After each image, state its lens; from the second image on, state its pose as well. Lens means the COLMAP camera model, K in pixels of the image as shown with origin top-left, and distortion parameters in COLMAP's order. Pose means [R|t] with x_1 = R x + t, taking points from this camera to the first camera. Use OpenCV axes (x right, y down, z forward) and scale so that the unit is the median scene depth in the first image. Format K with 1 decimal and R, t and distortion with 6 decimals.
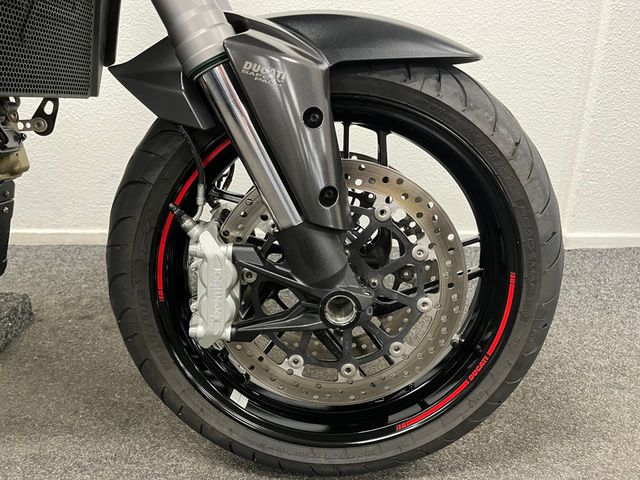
lens RADIAL K [[488.5, 0, 320.0], [0, 488.5, 240.0], [0, 0, 1]] dist [0.045364, -0.004008]
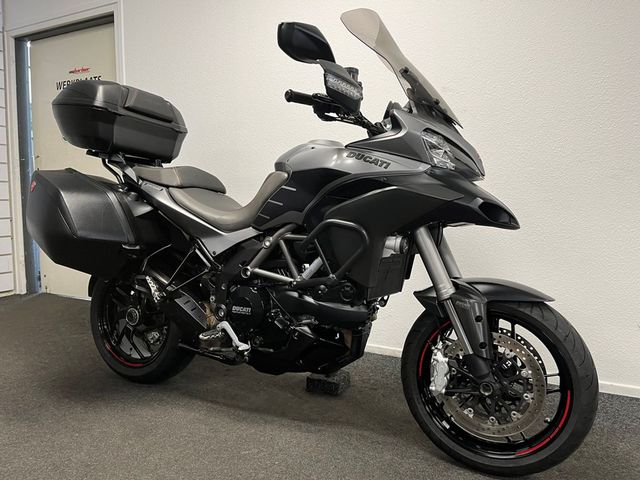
lens RADIAL K [[488.5, 0, 320.0], [0, 488.5, 240.0], [0, 0, 1]] dist [0.045364, -0.004008]
pose [[0.888103, 0.044906, -0.457445, 0.414330], [-0.161248, 0.962404, -0.218579, 0.089256], [0.430431, 0.267883, 0.861956, -1.872457]]
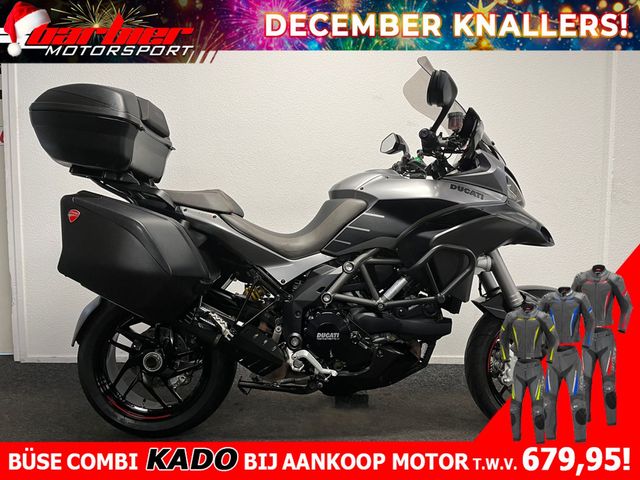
lens RADIAL K [[488.5, 0, 320.0], [0, 488.5, 240.0], [0, 0, 1]] dist [0.045364, -0.004008]
pose [[0.999972, 0.002840, 0.006865, -1.530768], [-0.000839, 0.961311, -0.275466, 0.188224], [-0.007382, 0.275452, 0.961286, -2.460961]]
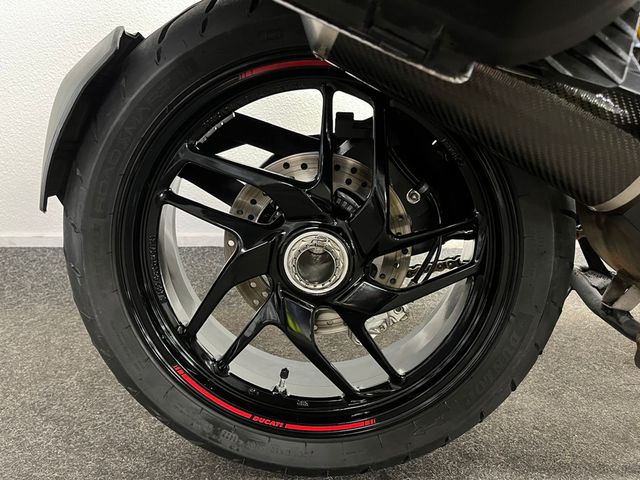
lens RADIAL K [[488.5, 0, 320.0], [0, 488.5, 240.0], [0, 0, 1]] dist [0.045364, -0.004008]
pose [[0.999720, 0.000567, -0.023662, -2.611571], [-0.001139, 0.999708, -0.024141, 0.041560], [0.023641, 0.024161, 0.999429, 0.029374]]
